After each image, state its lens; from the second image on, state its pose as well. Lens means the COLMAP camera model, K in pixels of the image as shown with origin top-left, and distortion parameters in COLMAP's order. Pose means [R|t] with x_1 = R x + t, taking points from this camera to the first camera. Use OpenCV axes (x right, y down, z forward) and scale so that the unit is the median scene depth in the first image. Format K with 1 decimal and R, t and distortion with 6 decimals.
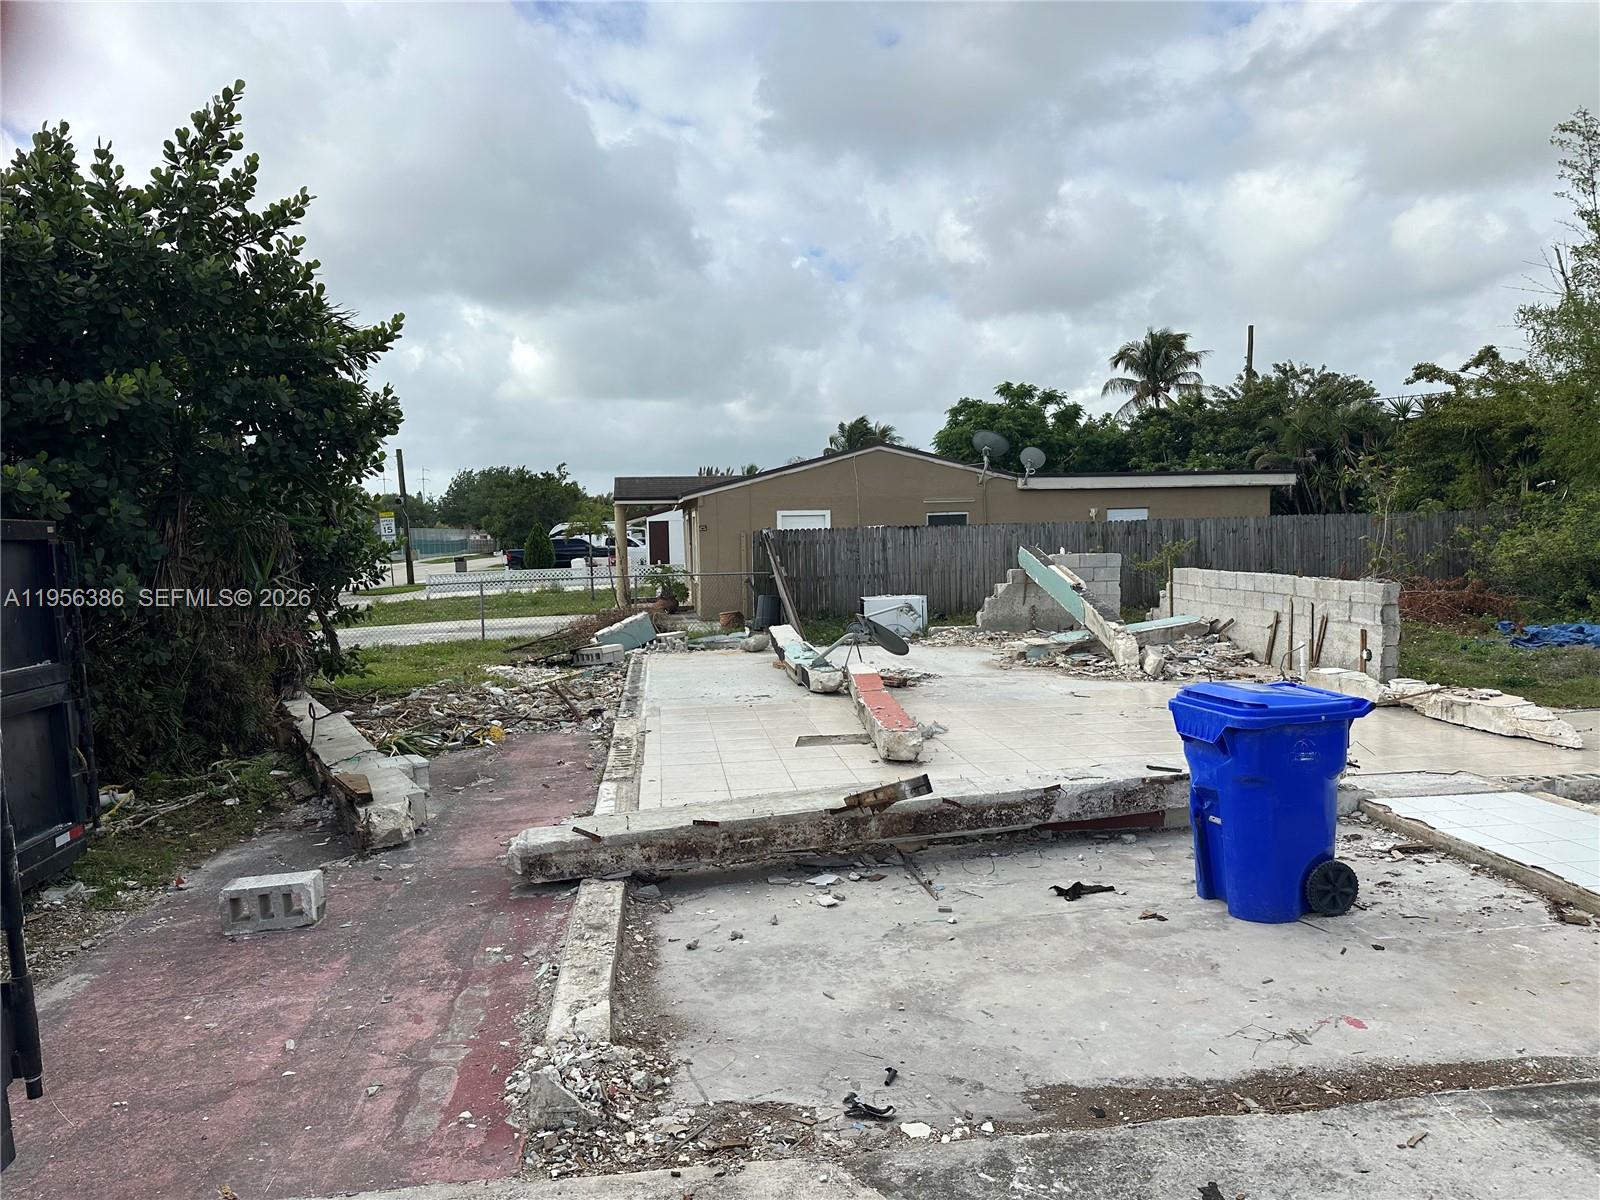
lens RADIAL K [[1120.6, 0, 825.8], [0, 1120.6, 595.5], [0, 0, 1]] dist [0.086456, -0.118008]
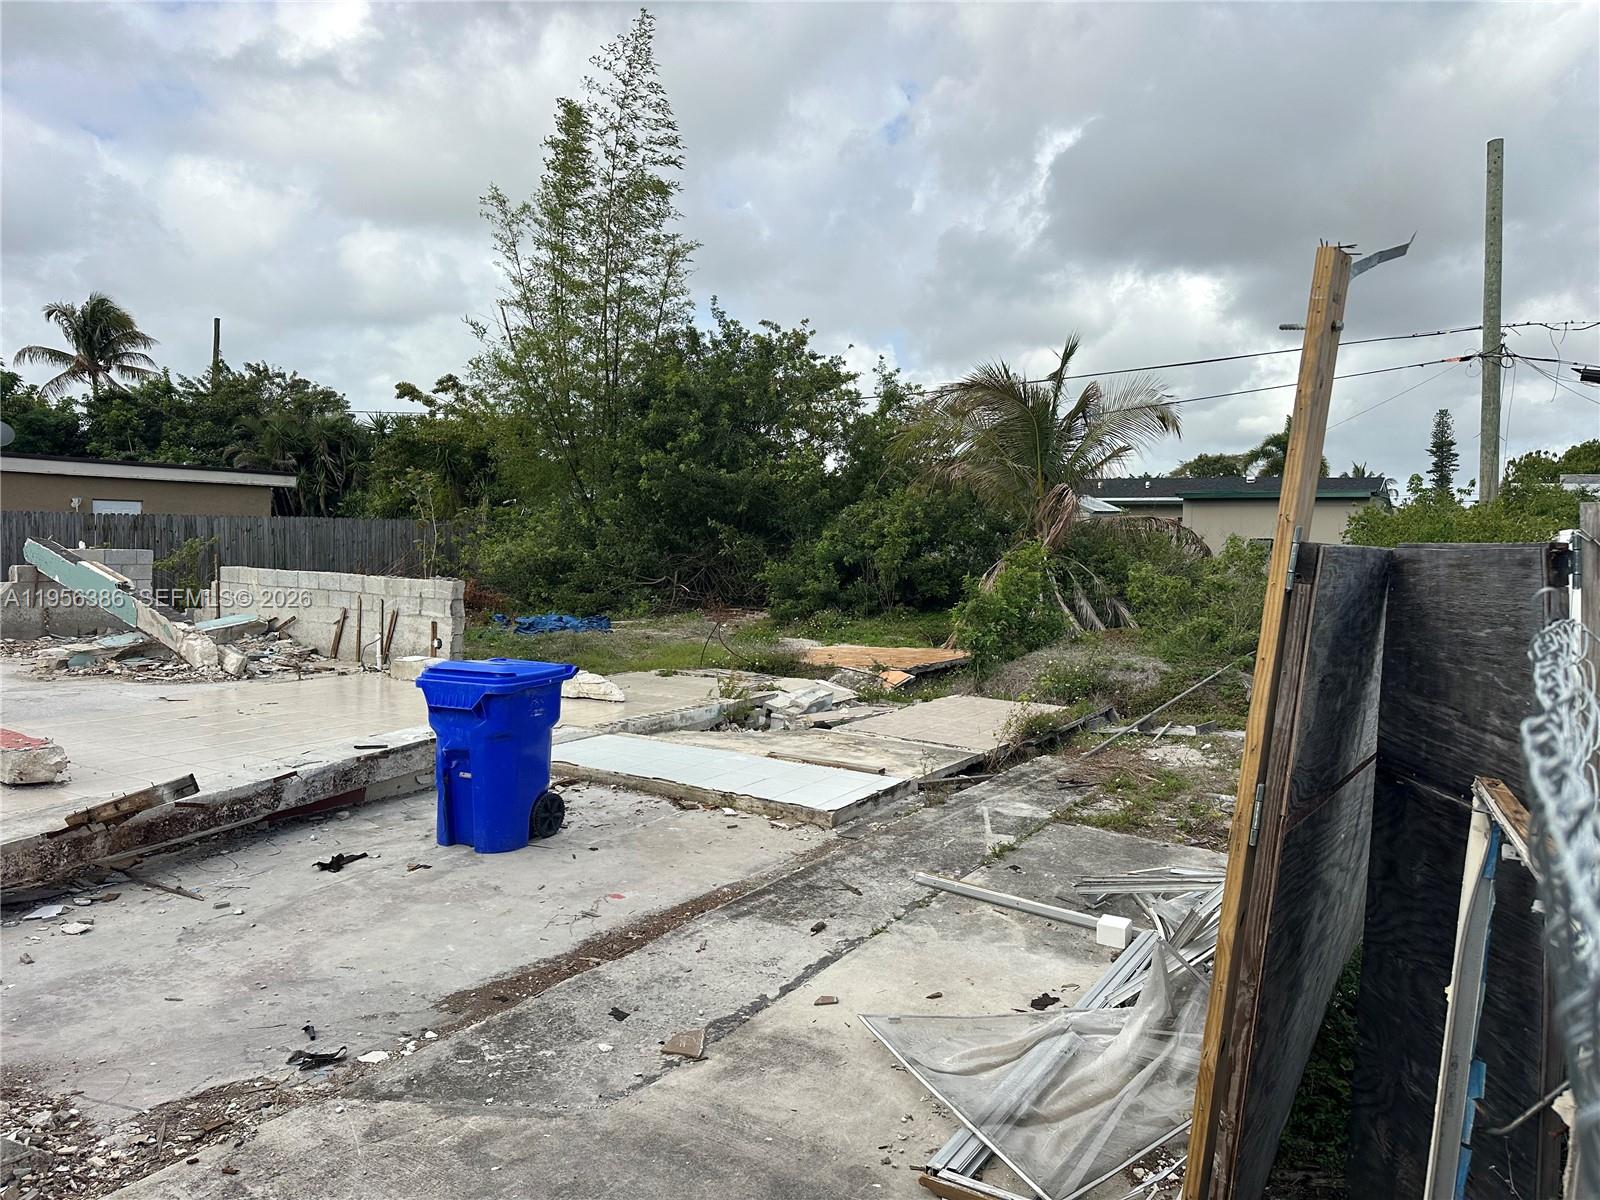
lens RADIAL K [[1120.6, 0, 825.8], [0, 1120.6, 595.5], [0, 0, 1]] dist [0.086456, -0.118008]
pose [[0.617528, -0.008962, 0.786498, -0.177525], [0.011621, 0.999930, 0.002270, 0.005758], [-0.786463, 0.007738, 0.617589, -0.015462]]
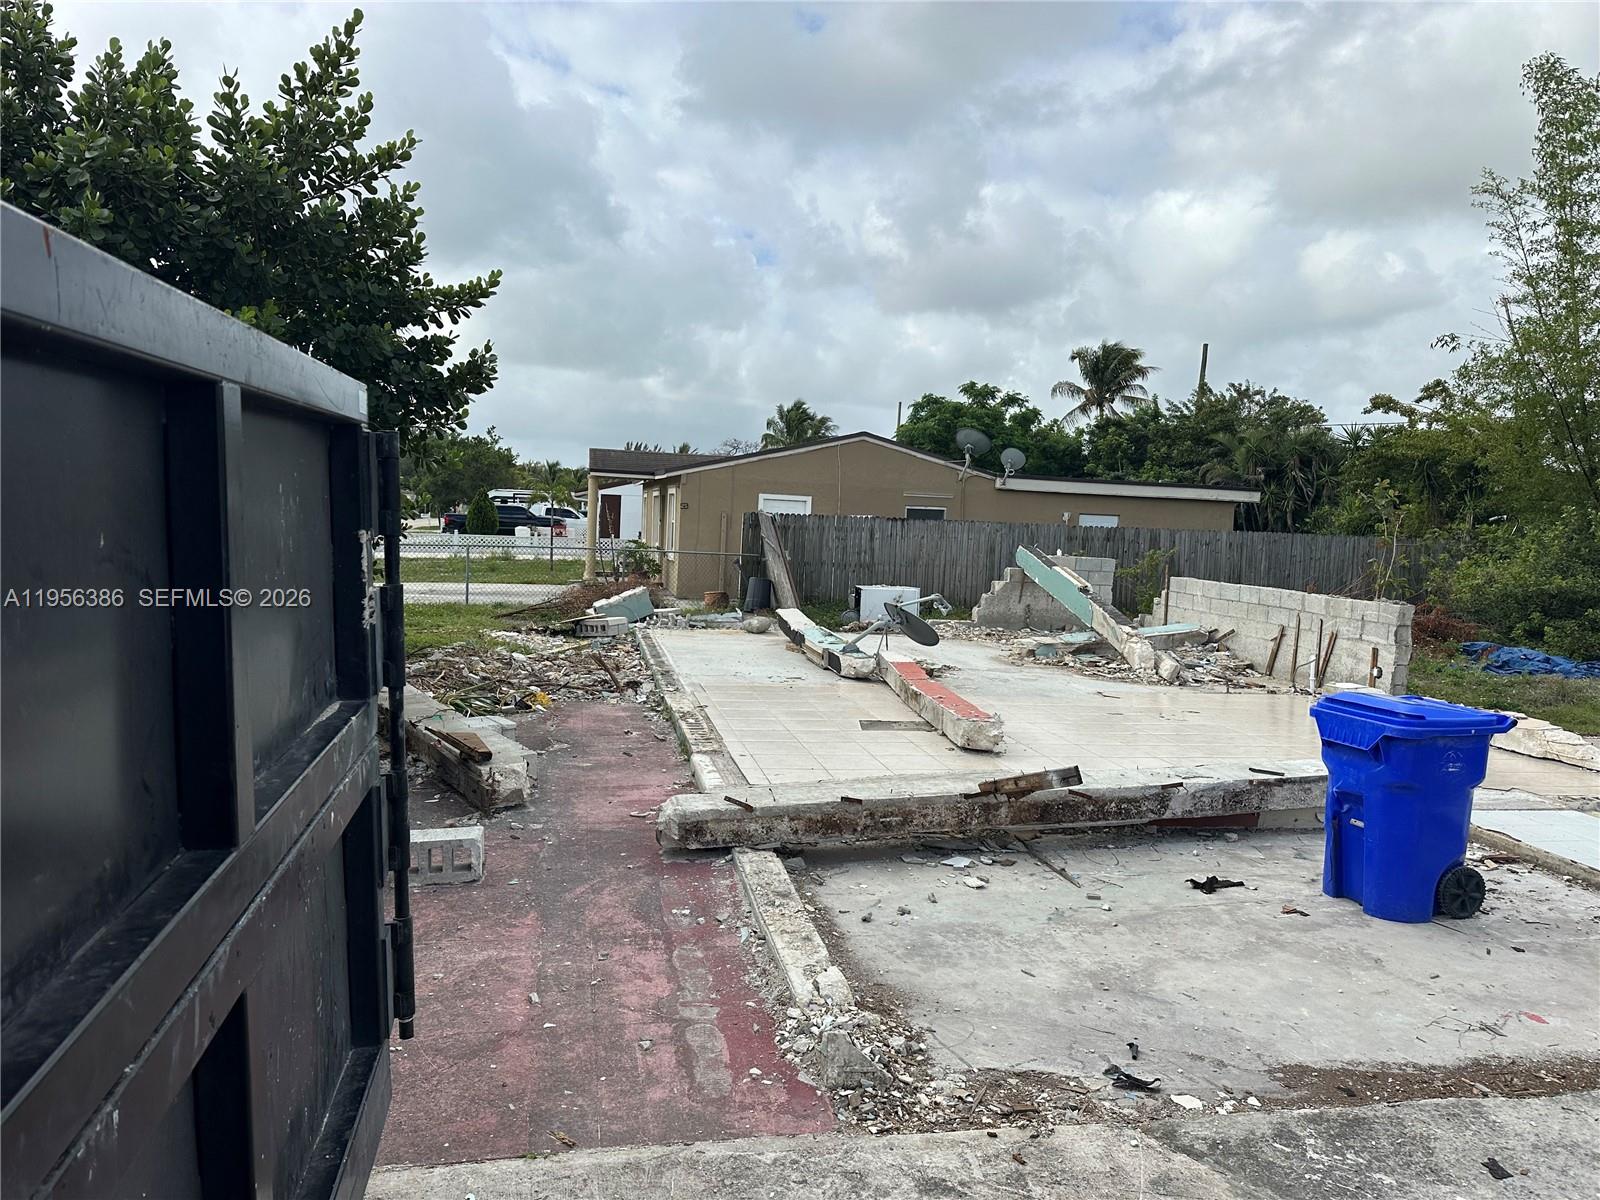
lens RADIAL K [[1125.2, 0, 794.5], [0, 1125.2, 600.7], [0, 0, 1]] dist [0.066923, -0.070581]
pose [[0.995624, 0.063164, 0.068870, -0.130395], [-0.064322, 0.997821, 0.014718, 0.005564], [-0.067790, -0.019083, 0.997517, -0.005976]]
